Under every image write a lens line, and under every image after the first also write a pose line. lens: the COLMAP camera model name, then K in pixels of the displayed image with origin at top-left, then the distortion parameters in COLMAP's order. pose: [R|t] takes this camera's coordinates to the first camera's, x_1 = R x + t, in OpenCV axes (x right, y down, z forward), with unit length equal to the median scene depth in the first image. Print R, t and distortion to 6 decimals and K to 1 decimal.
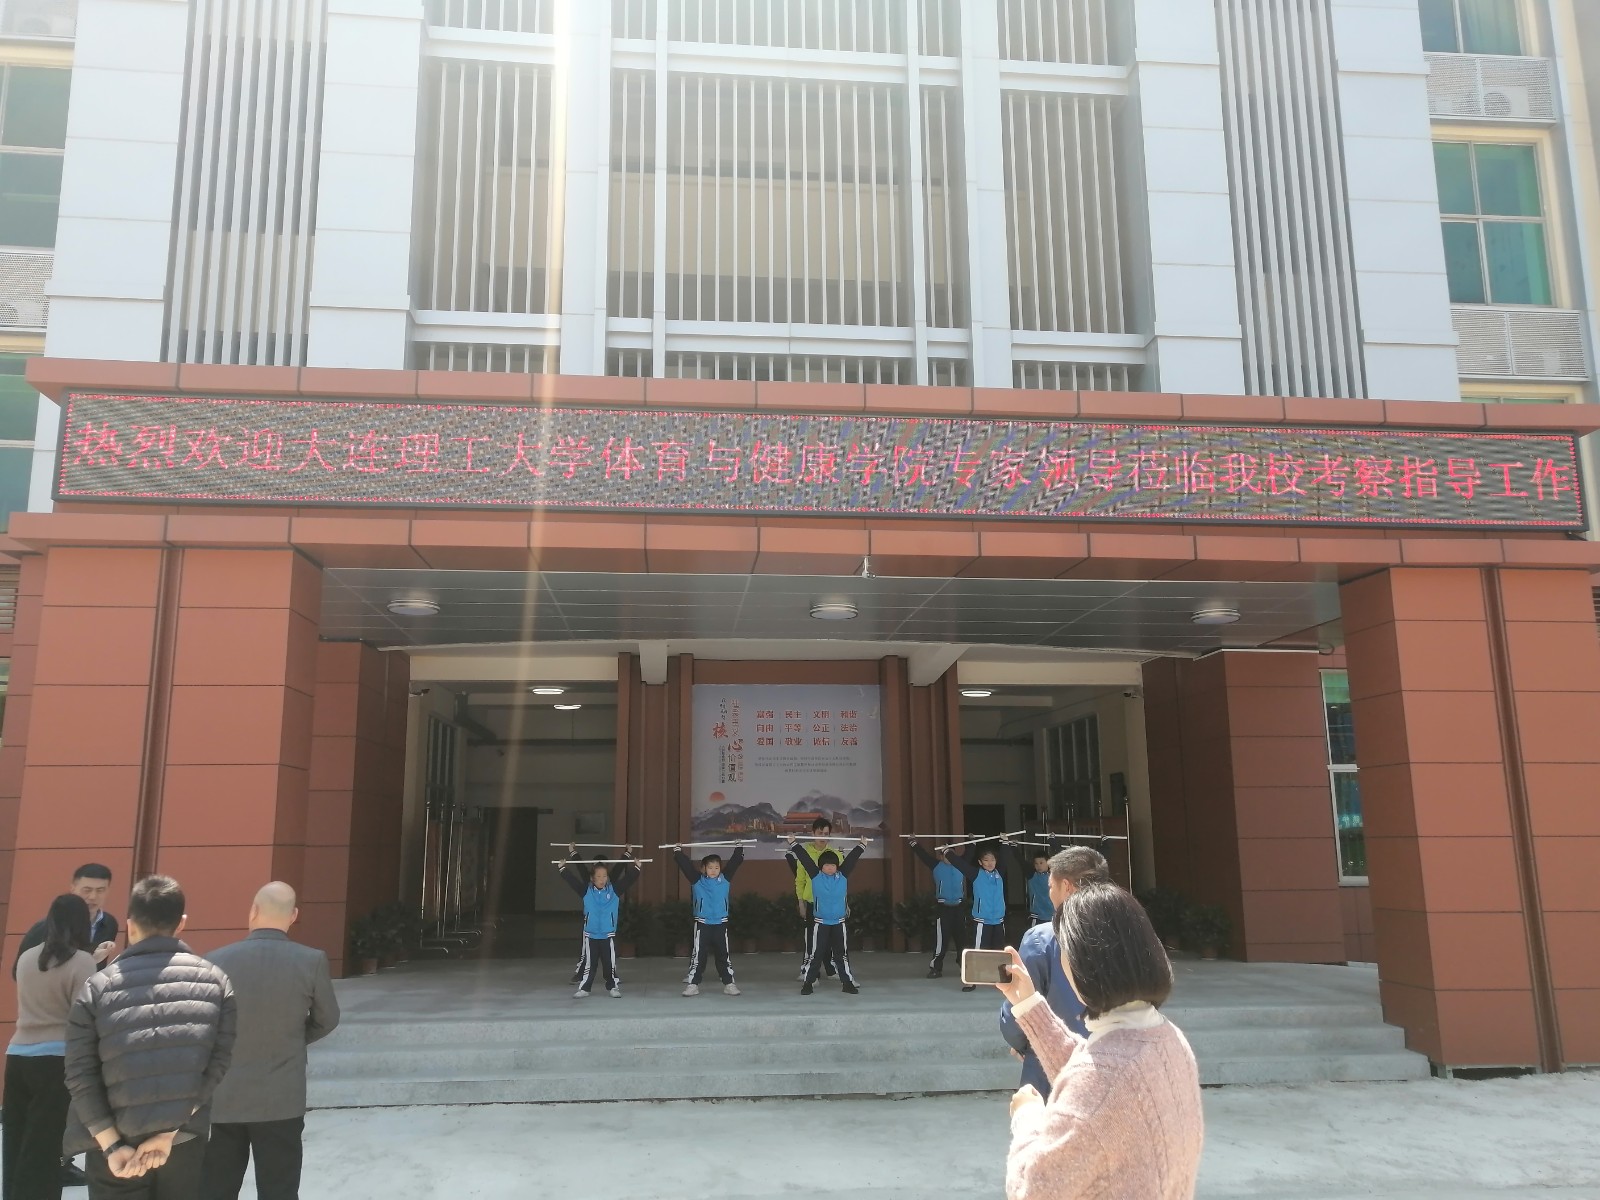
lens RADIAL K [[1239.2, 0, 800.0], [0, 1239.2, 600.0], [0, 0, 1]] dist [-0.000395, 0.054441]
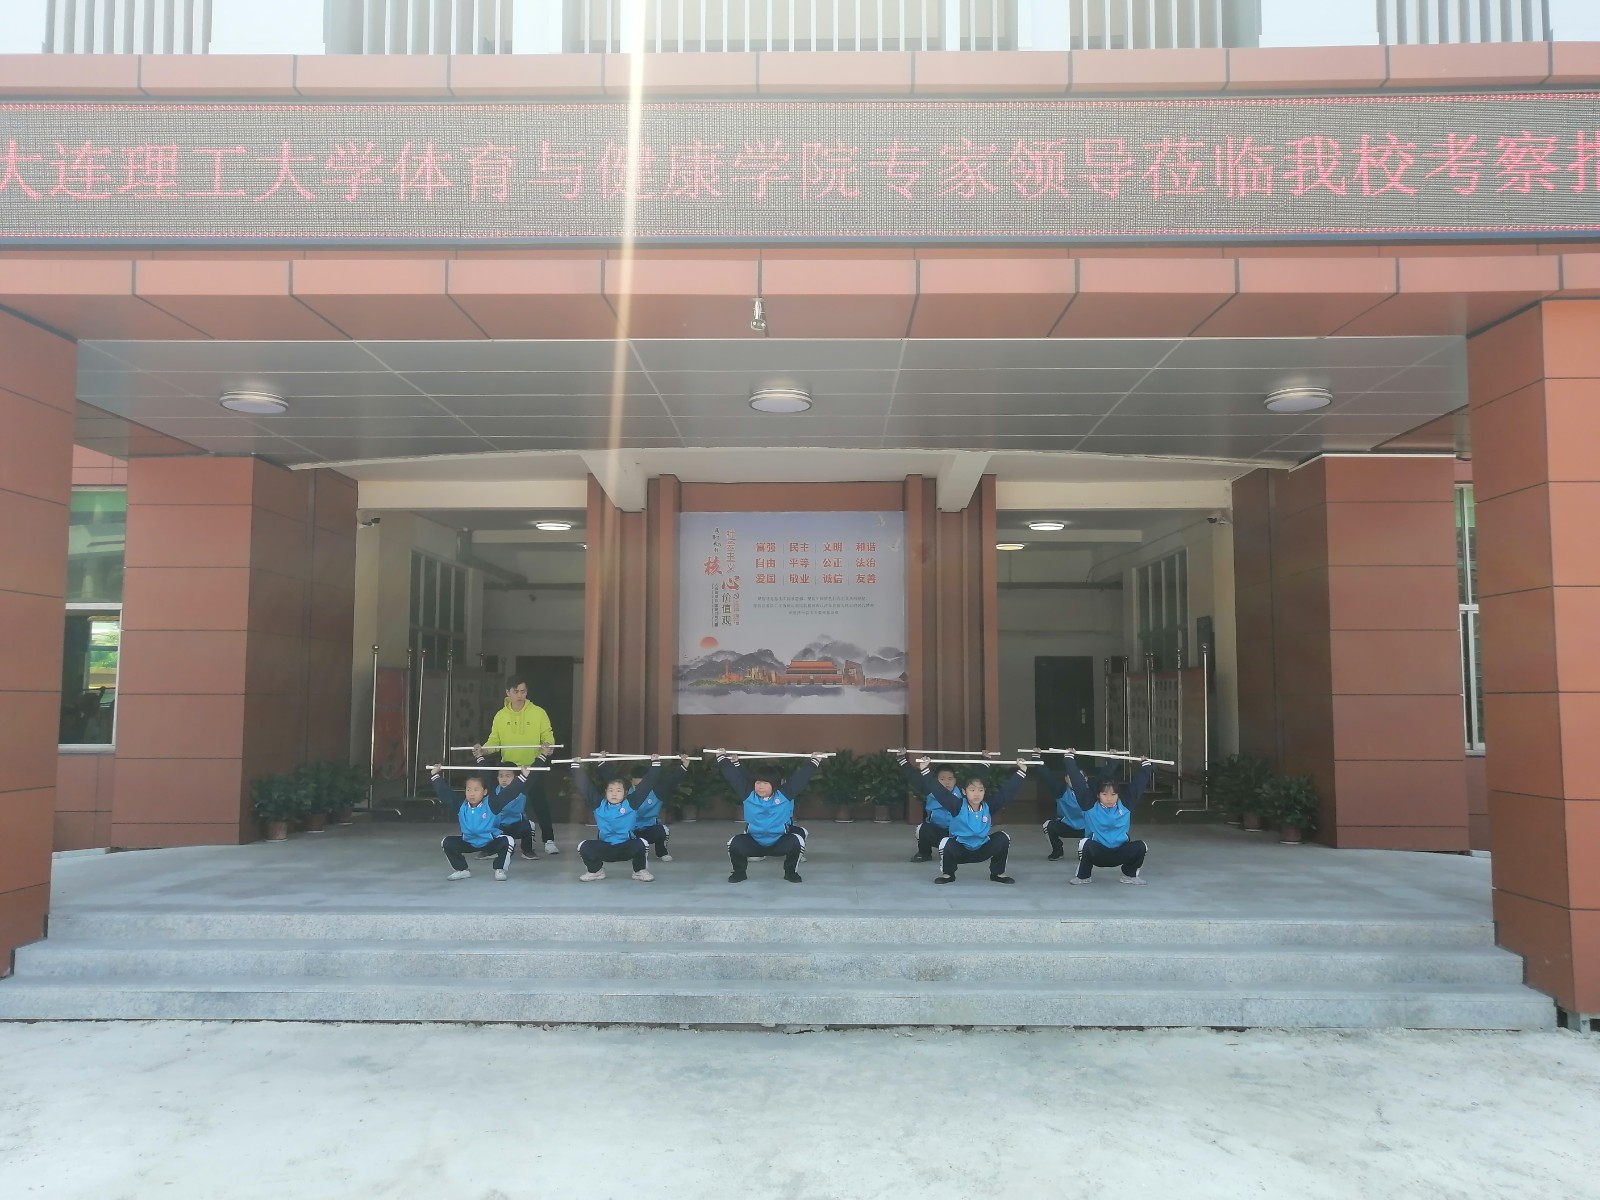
lens RADIAL K [[1243.4, 0, 800.0], [0, 1243.4, 600.0], [0, 0, 1]] dist [-0.001366, 0.045079]
pose [[0.992724, -0.000652, -0.120410, 0.158860], [0.014493, 0.993362, 0.114111, 0.053090], [0.119536, -0.115026, 0.986144, 0.266088]]
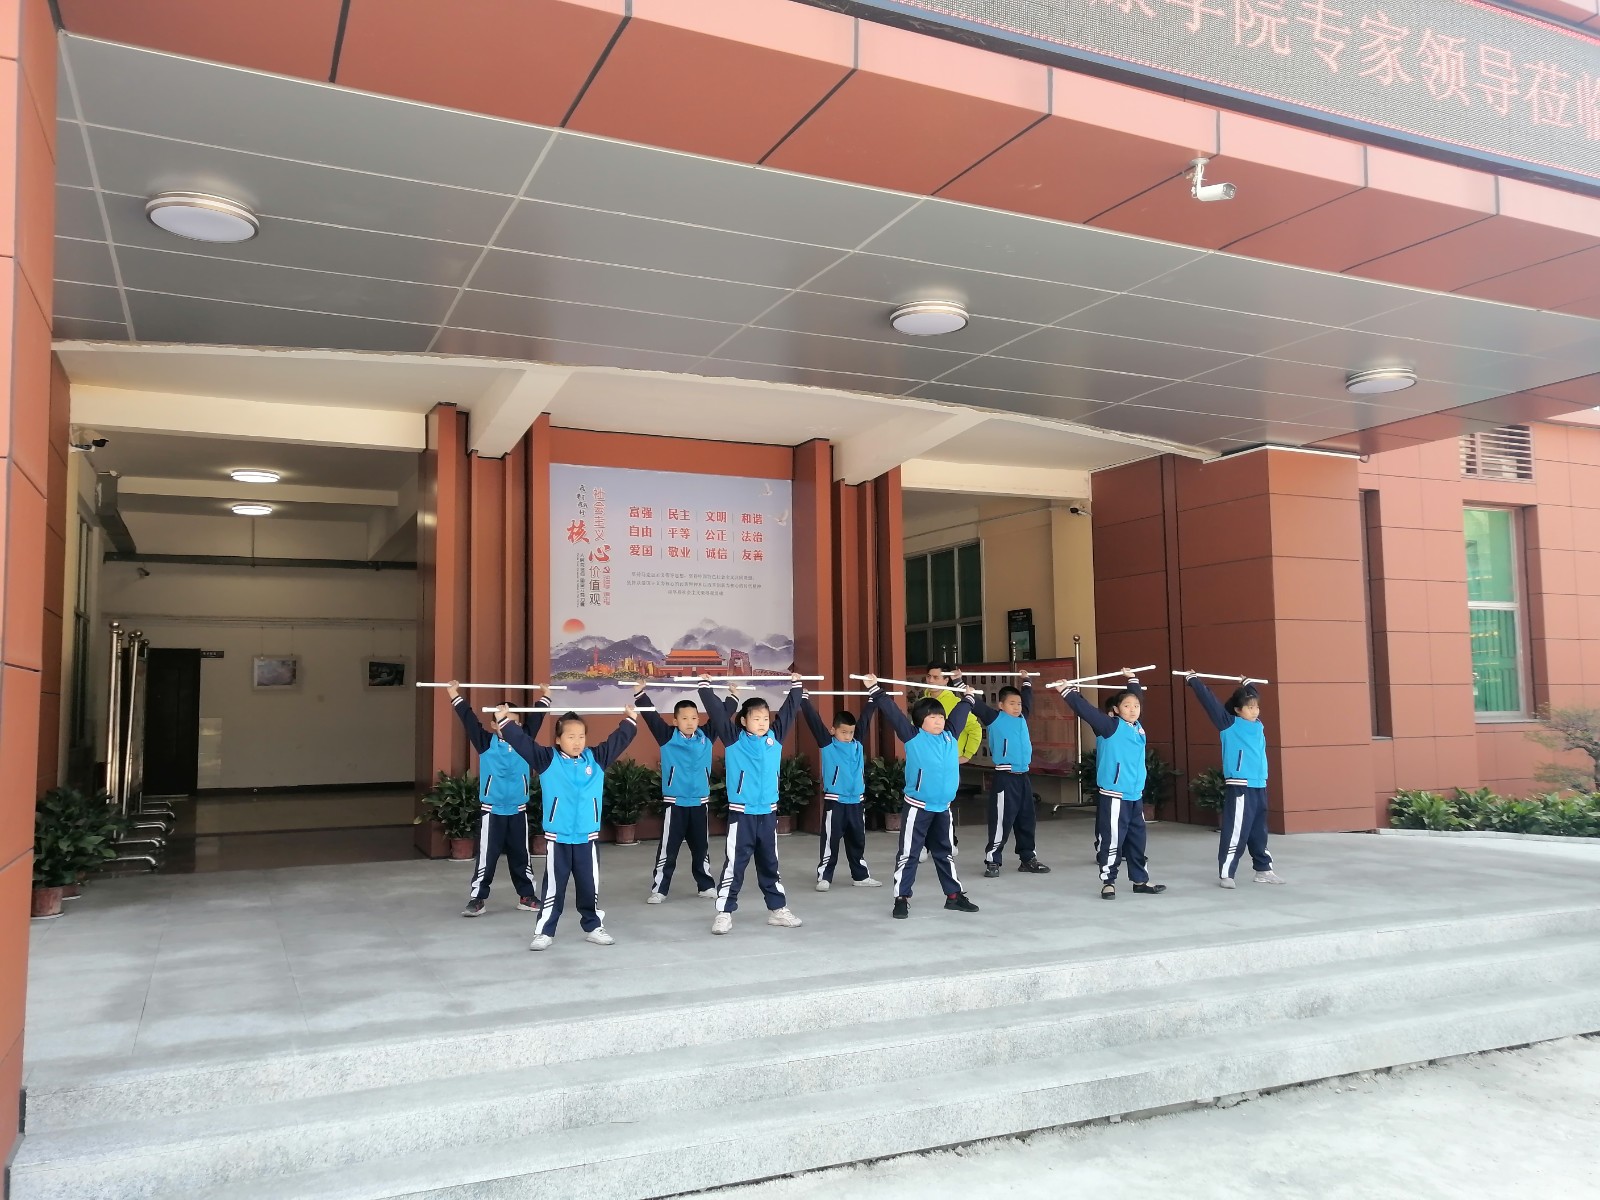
lens RADIAL K [[1243.4, 0, 800.0], [0, 1243.4, 600.0], [0, 0, 1]] dist [-0.001366, 0.045079]
pose [[0.945880, 0.024423, 0.323596, -0.278181], [-0.059194, 0.993419, 0.098051, 0.110936], [-0.319072, -0.111899, 0.941101, 0.493240]]
